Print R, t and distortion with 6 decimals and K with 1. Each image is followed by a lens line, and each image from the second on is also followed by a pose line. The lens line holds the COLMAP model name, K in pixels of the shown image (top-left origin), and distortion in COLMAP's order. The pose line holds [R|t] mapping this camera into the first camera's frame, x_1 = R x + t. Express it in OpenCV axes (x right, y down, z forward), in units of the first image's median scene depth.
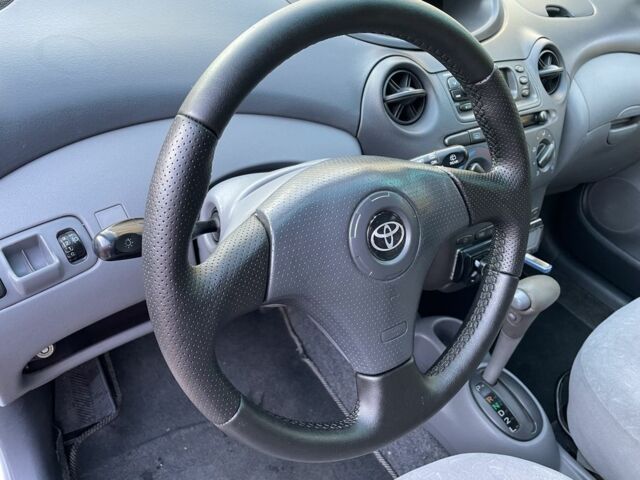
lens RADIAL K [[482.3, 0, 320.0], [0, 482.3, 240.0], [0, 0, 1]] dist [0.064938, -0.098022]
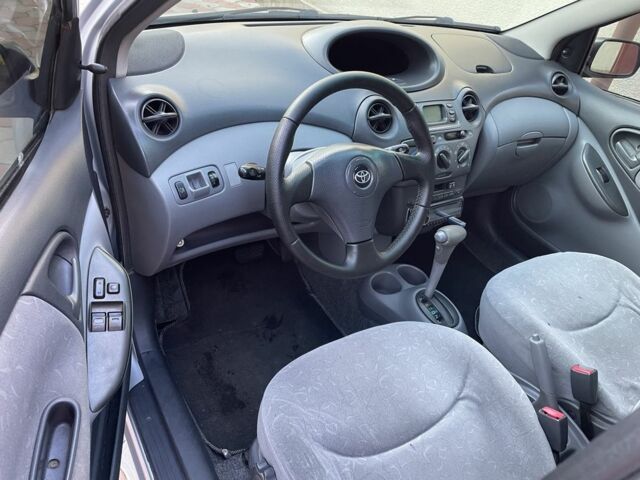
lens RADIAL K [[482.3, 0, 320.0], [0, 482.3, 240.0], [0, 0, 1]] dist [0.064938, -0.098022]
pose [[0.998960, 0.045141, 0.006348, -0.039936], [-0.044816, 0.998009, -0.044376, 0.260986], [-0.008339, 0.044045, 0.998995, -0.819144]]
